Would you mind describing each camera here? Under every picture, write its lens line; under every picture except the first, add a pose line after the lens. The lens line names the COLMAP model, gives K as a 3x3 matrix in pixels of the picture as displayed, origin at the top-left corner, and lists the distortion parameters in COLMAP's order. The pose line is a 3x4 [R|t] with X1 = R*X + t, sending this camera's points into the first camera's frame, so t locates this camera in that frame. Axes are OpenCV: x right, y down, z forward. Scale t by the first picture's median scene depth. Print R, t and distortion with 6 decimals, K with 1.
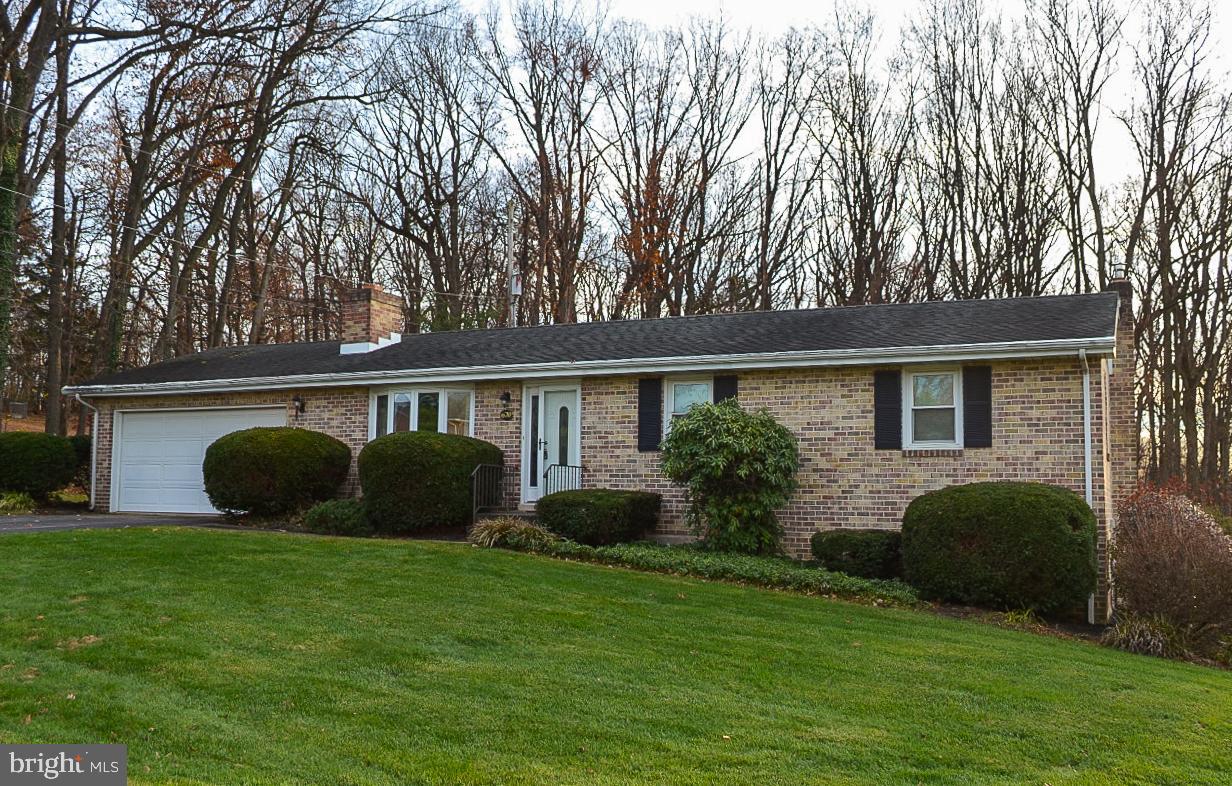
lens RADIAL K [[1153.4, 0, 651.7], [0, 1153.4, 409.6], [0, 0, 1]] dist [-0.079305, -0.001676]
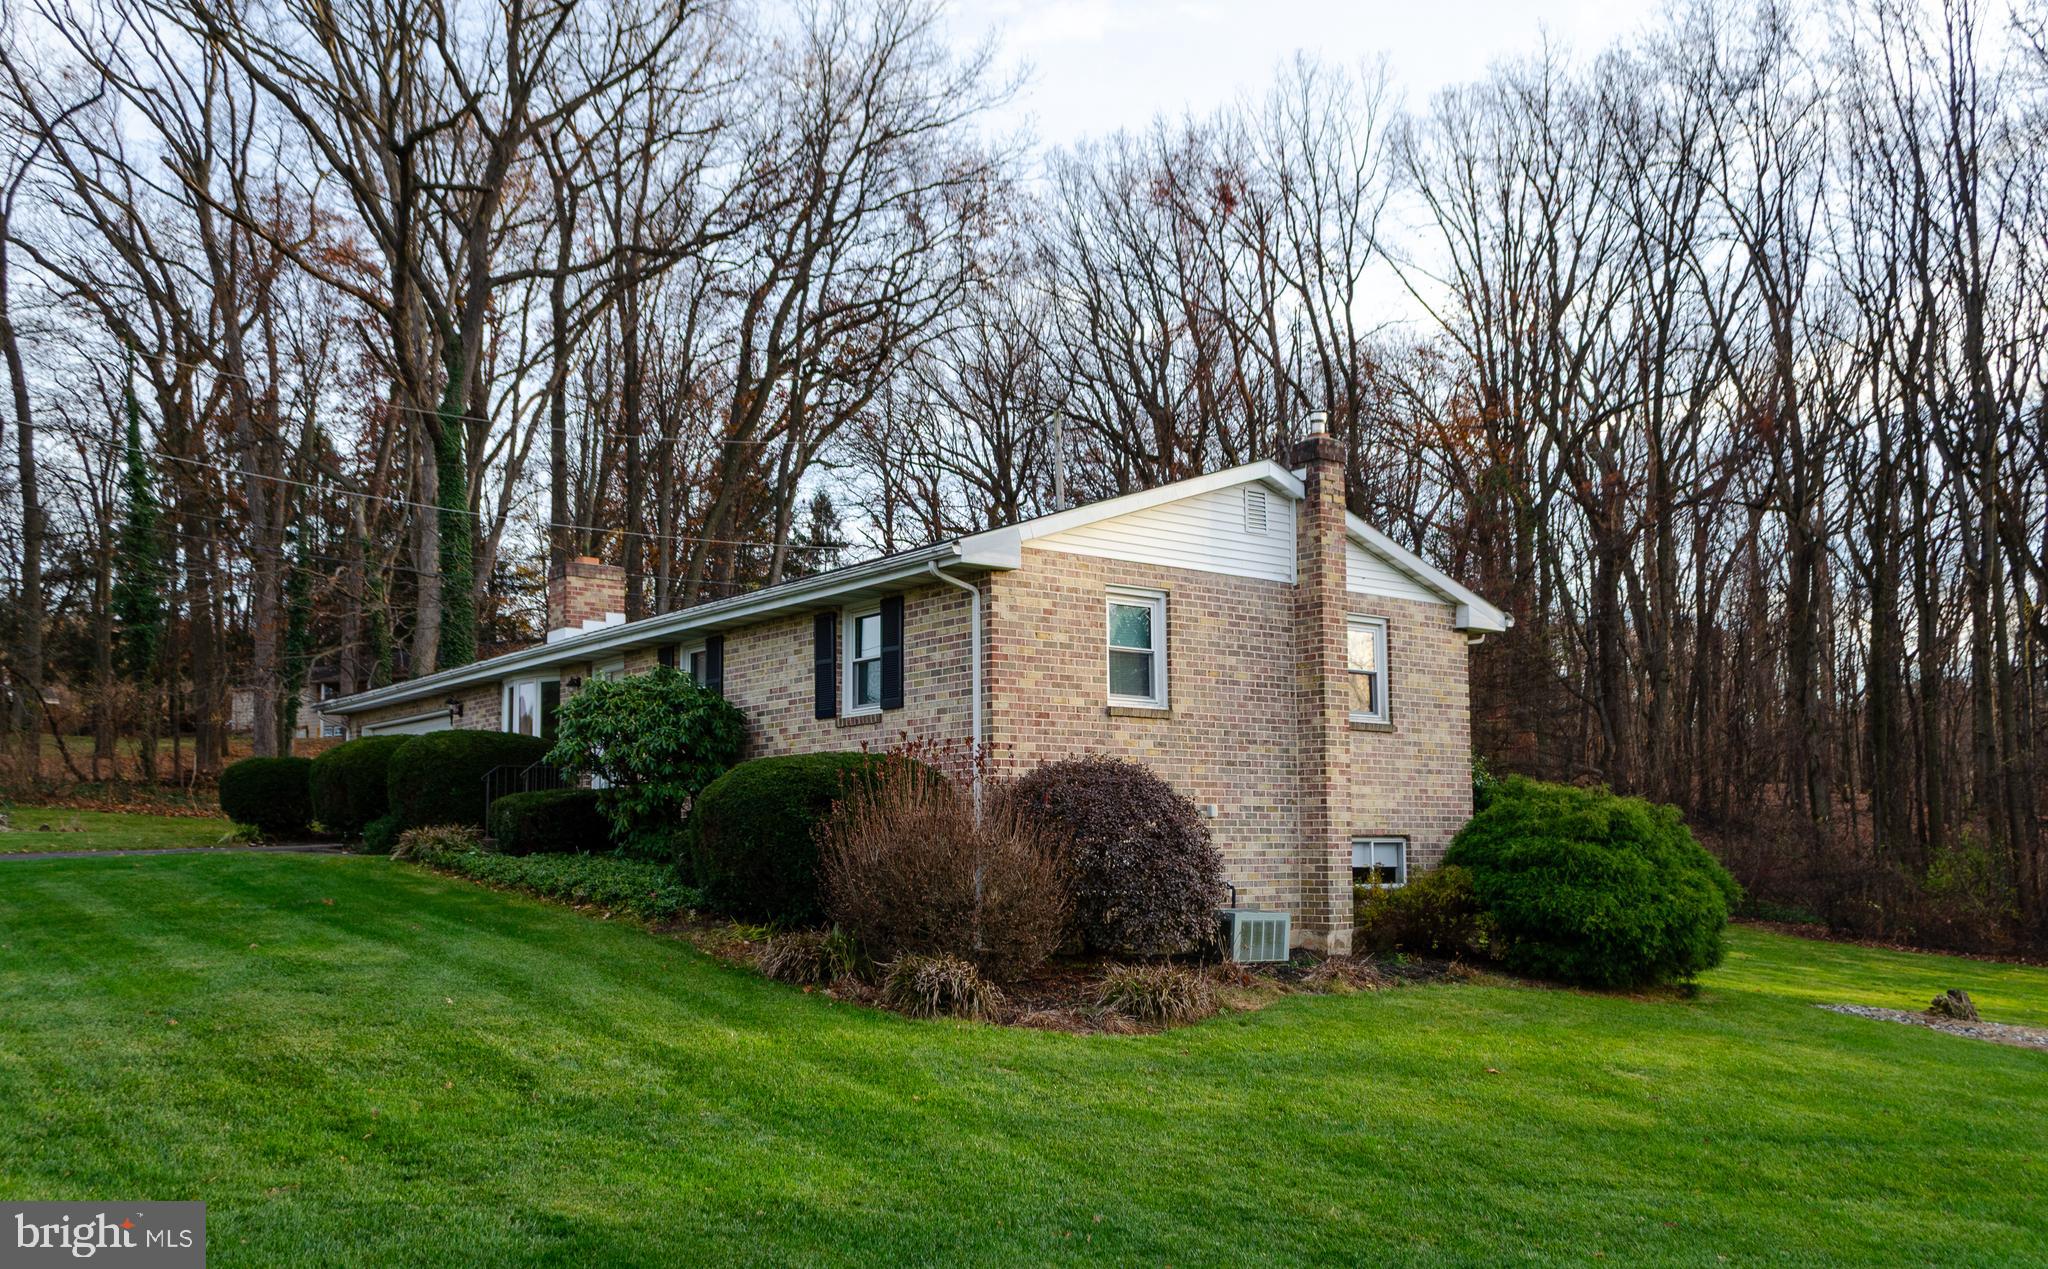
lens RADIAL K [[1689.7, 0, 1029.8], [0, 1689.7, 704.5], [0, 0, 1]] dist [0.043977, -0.011063]
pose [[0.891460, -0.061839, -0.448859, 0.759680], [0.060479, 0.998018, -0.017380, 0.048602], [0.449045, -0.011653, 0.893433, 0.073516]]
